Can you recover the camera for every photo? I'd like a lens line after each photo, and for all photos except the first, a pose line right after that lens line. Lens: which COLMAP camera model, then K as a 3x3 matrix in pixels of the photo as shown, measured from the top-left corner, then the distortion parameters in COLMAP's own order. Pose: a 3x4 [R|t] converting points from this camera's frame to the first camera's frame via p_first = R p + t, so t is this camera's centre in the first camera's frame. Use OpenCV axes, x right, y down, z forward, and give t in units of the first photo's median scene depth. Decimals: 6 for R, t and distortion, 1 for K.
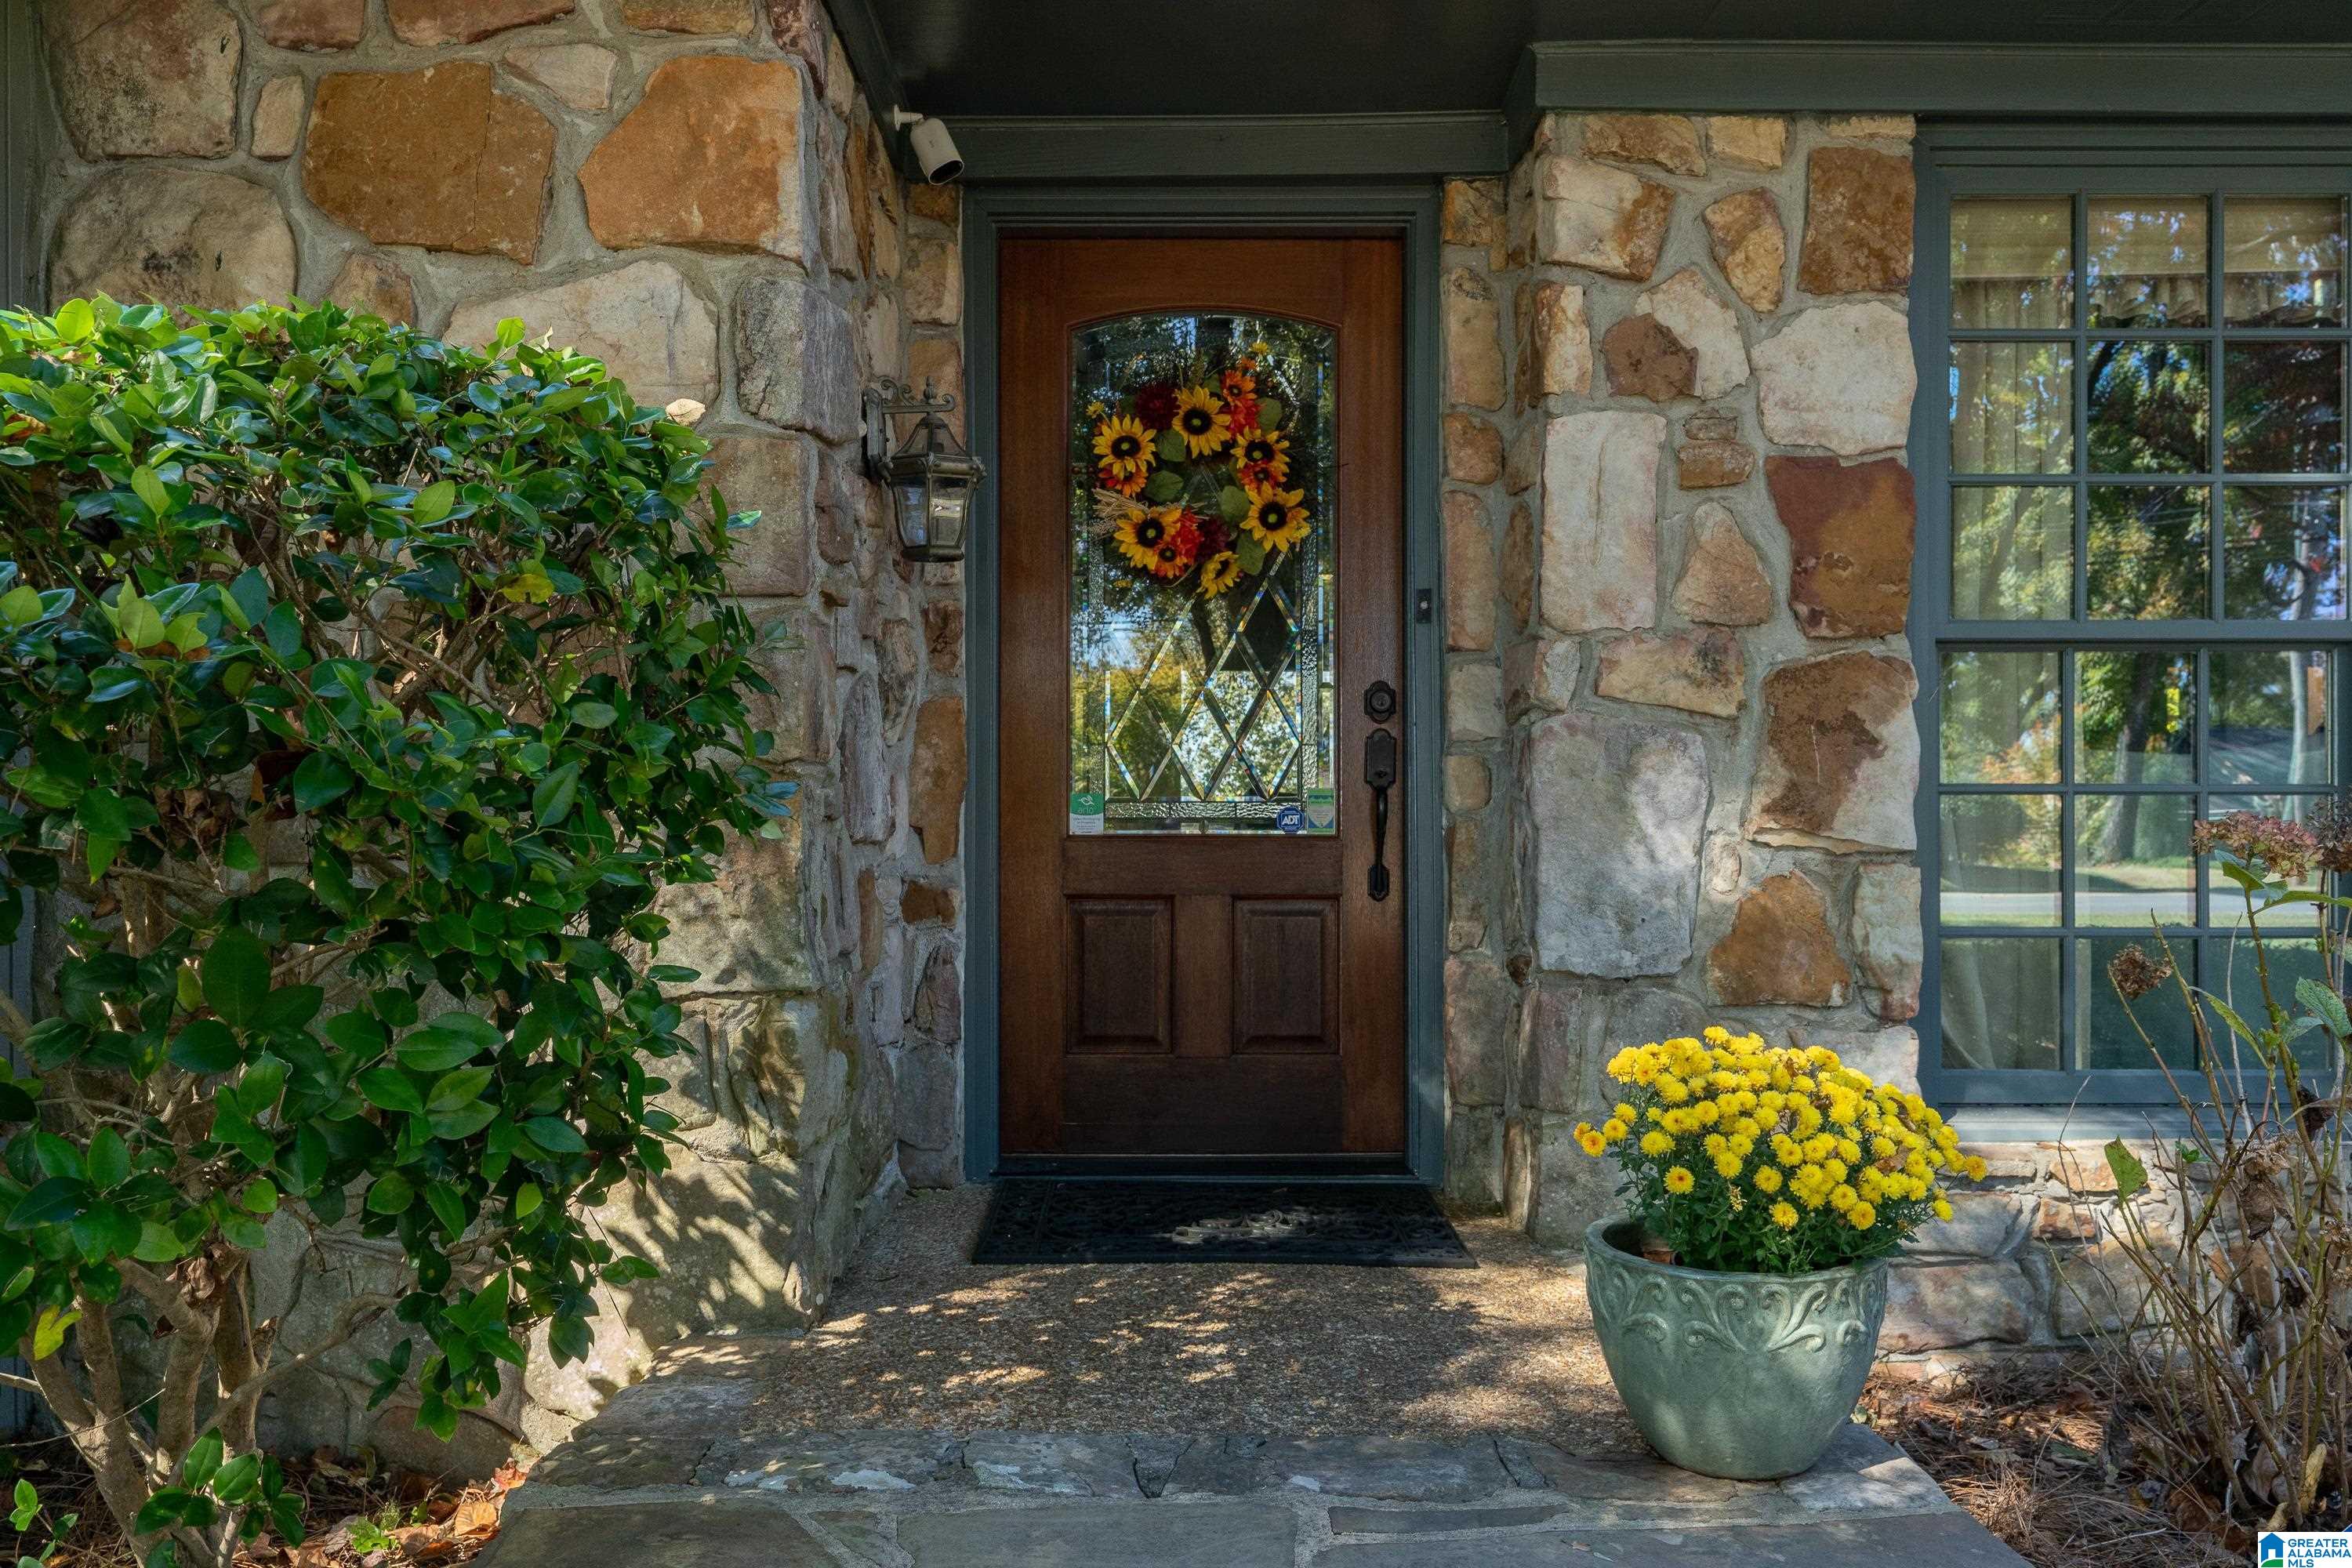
lens RADIAL K [[1722.2, 0, 1190.3], [0, 1722.2, 828.9], [0, 0, 1]] dist [0.008483, 0.001497]
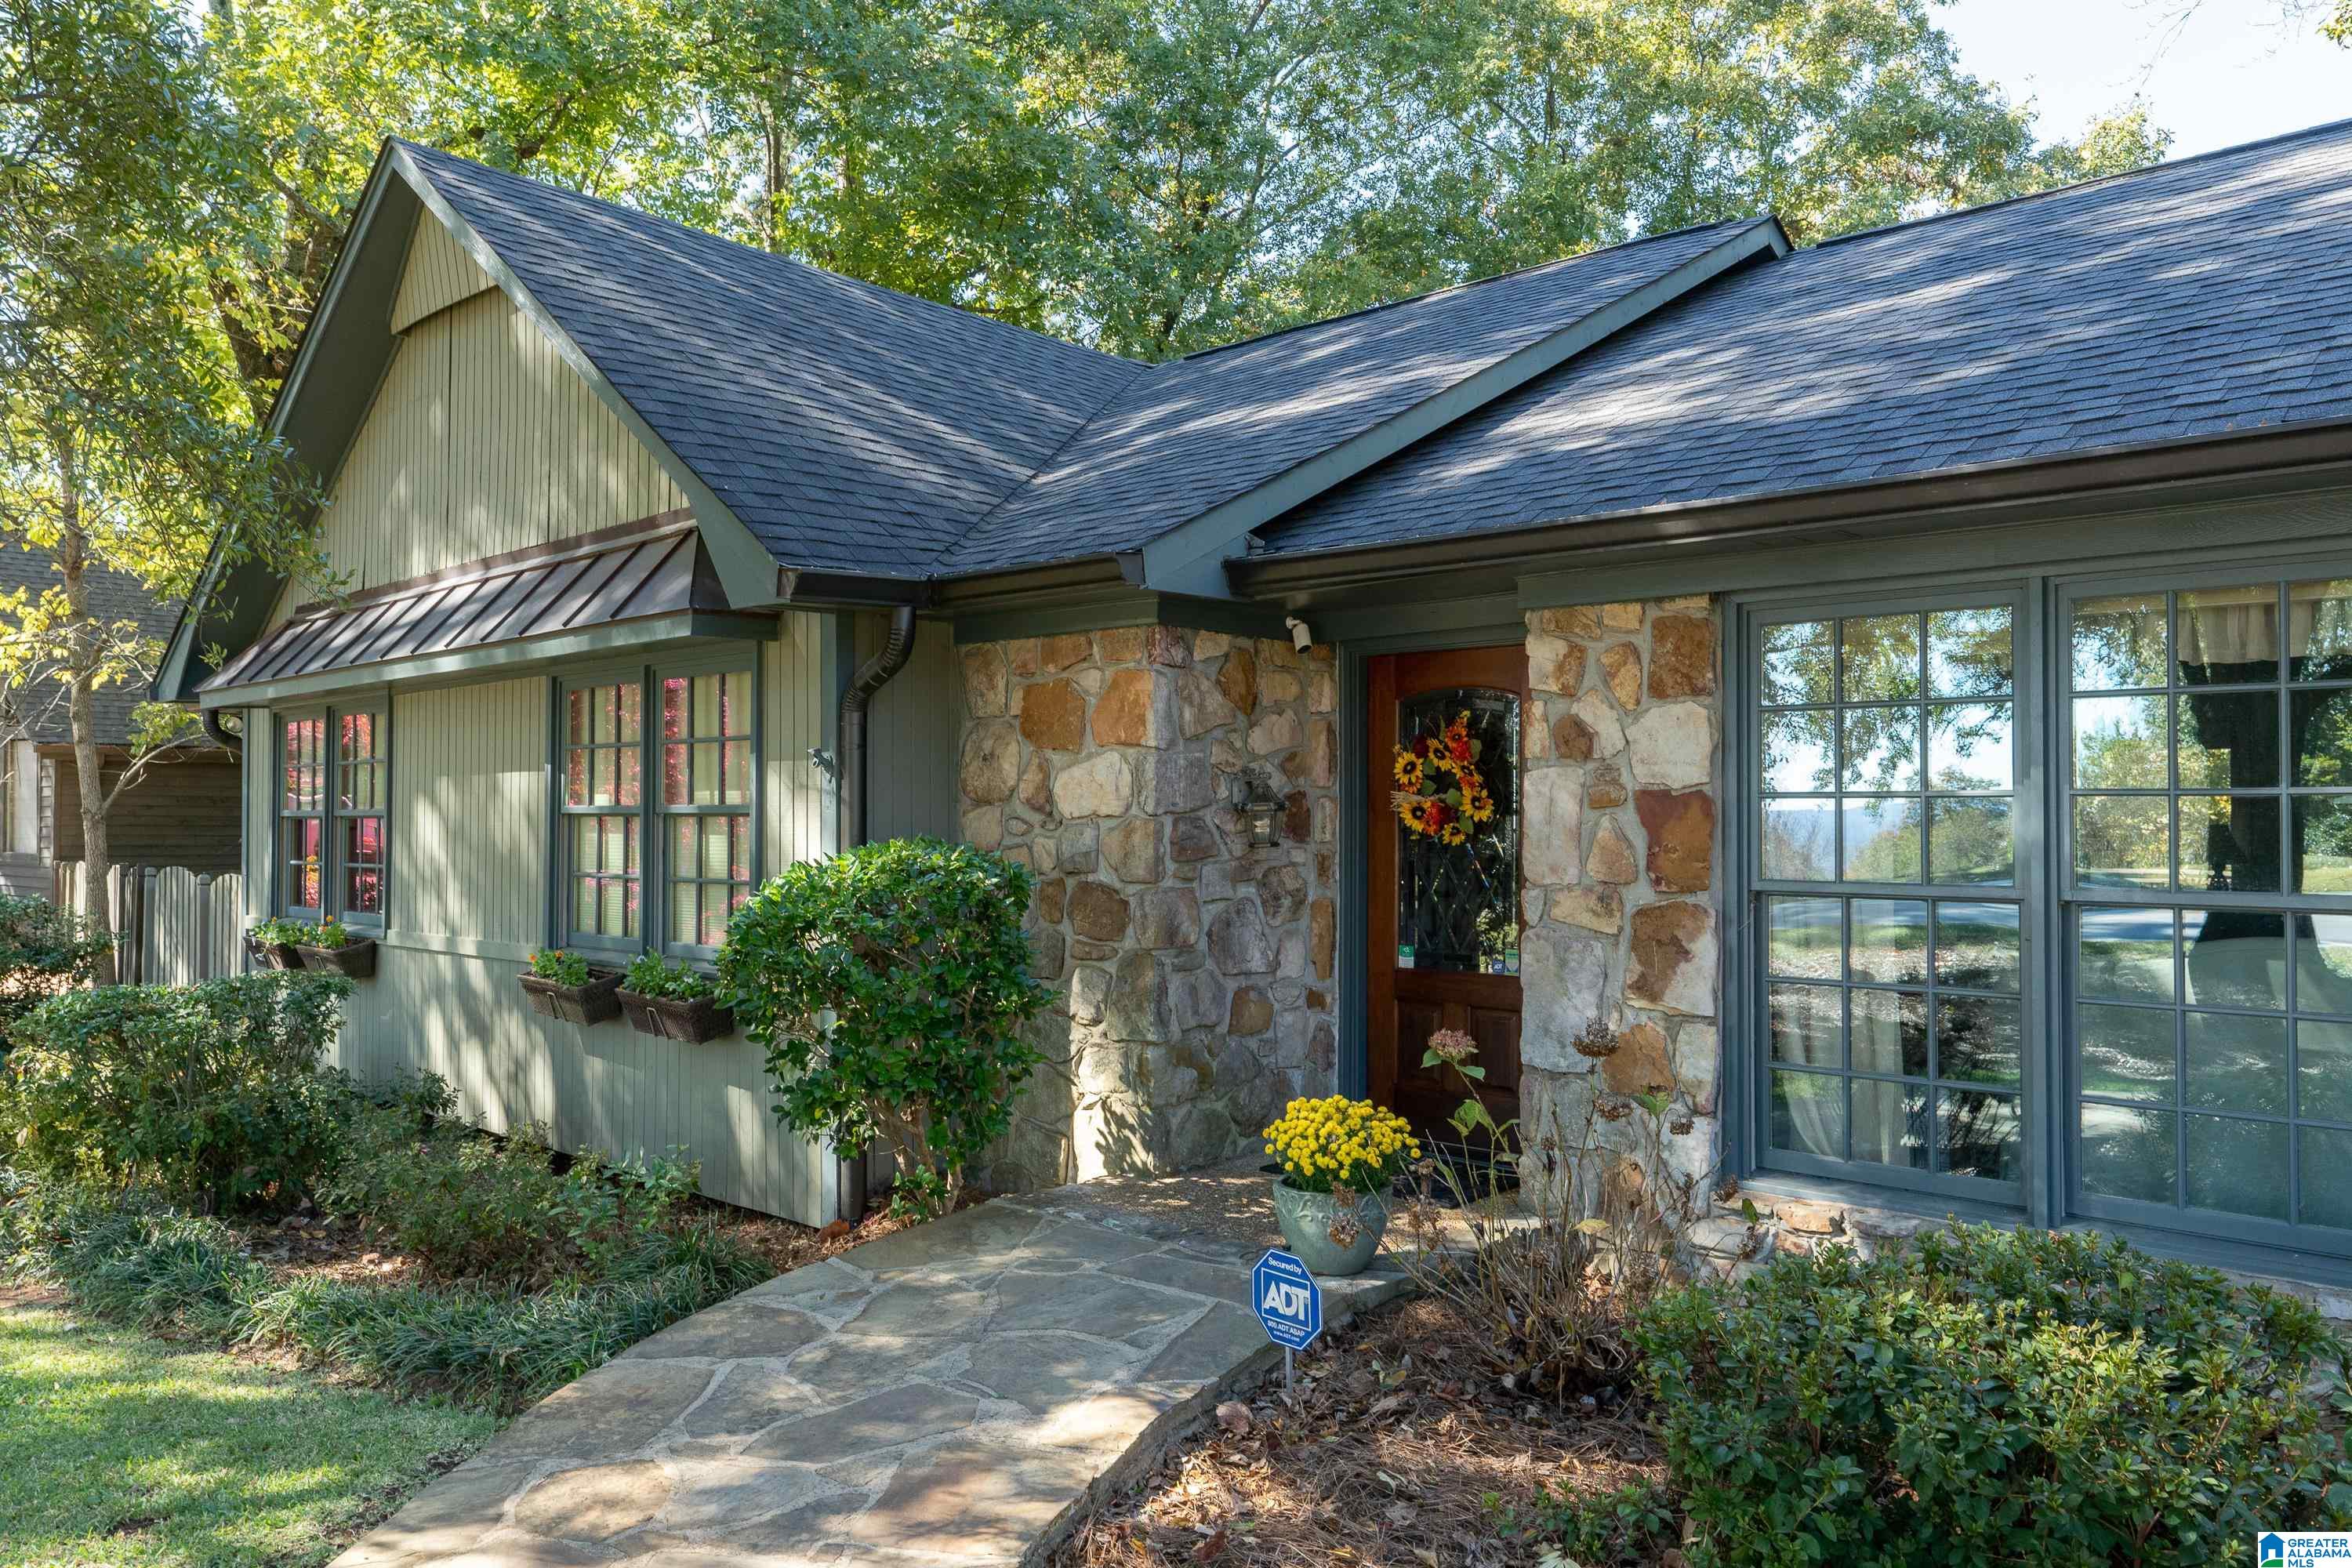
lens RADIAL K [[1692.1, 0, 1175.2], [0, 1692.1, 787.4], [0, 0, 1]] dist [0.001856, 0.000413]
pose [[0.724123, -0.011997, -0.689567, 1.207747], [-0.000821, 0.999833, -0.018257, -0.186529], [0.689670, 0.013786, 0.723992, -0.609230]]
